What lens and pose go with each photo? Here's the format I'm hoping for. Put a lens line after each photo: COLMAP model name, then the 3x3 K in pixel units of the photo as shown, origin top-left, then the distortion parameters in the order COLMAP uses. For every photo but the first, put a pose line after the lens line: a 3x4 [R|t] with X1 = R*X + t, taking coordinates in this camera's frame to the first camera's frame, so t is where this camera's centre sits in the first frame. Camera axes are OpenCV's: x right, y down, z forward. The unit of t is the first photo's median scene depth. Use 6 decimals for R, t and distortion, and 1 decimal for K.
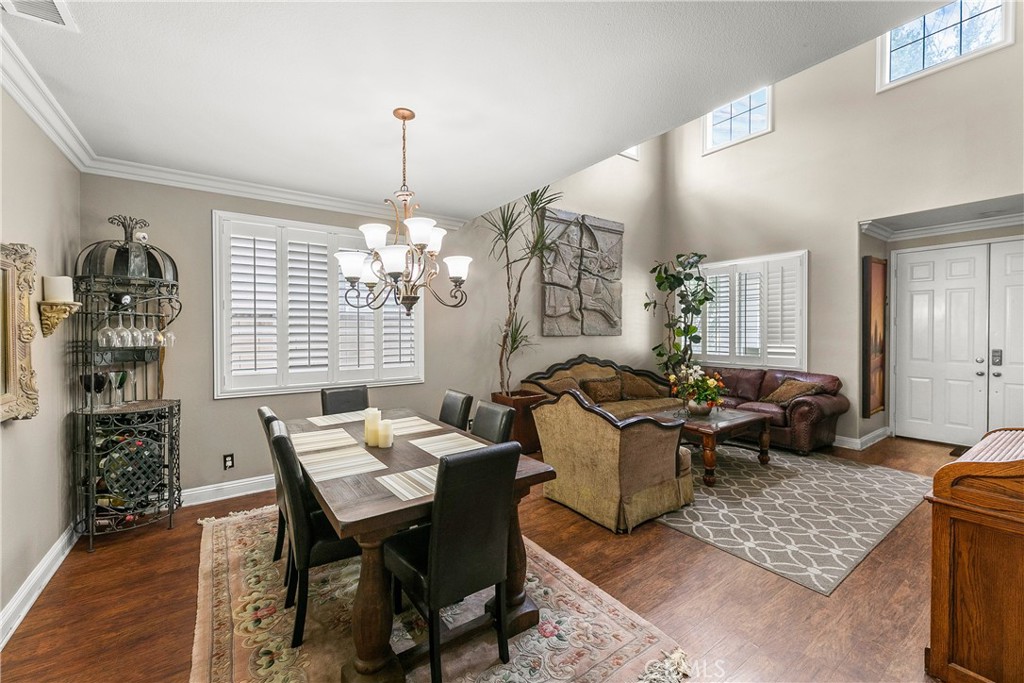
lens RADIAL K [[410.5, 0, 507.1], [0, 410.5, 338.1], [0, 0, 1]] dist [0.000906, -0.000084]
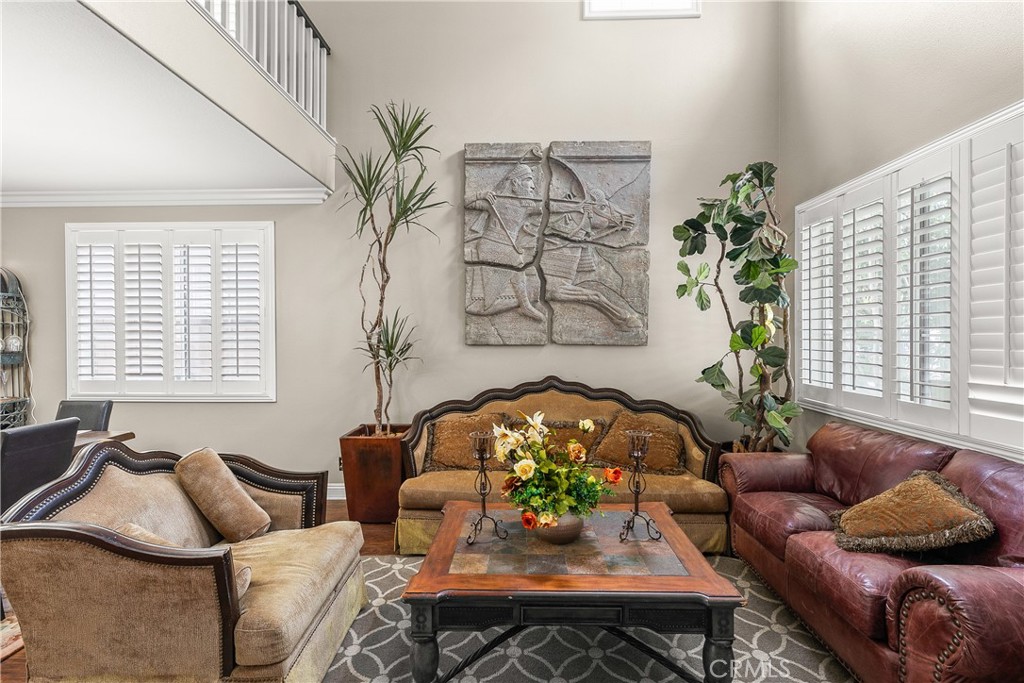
lens RADIAL K [[443.7, 0, 509.7], [0, 443.7, 340.7], [0, 0, 1]] dist [-0.001388, 0.000284]
pose [[0.803666, 0.007842, -0.595030, 0.532752], [-0.010822, 0.999940, -0.001439, -0.011071], [0.594983, 0.007596, 0.803703, 0.454559]]
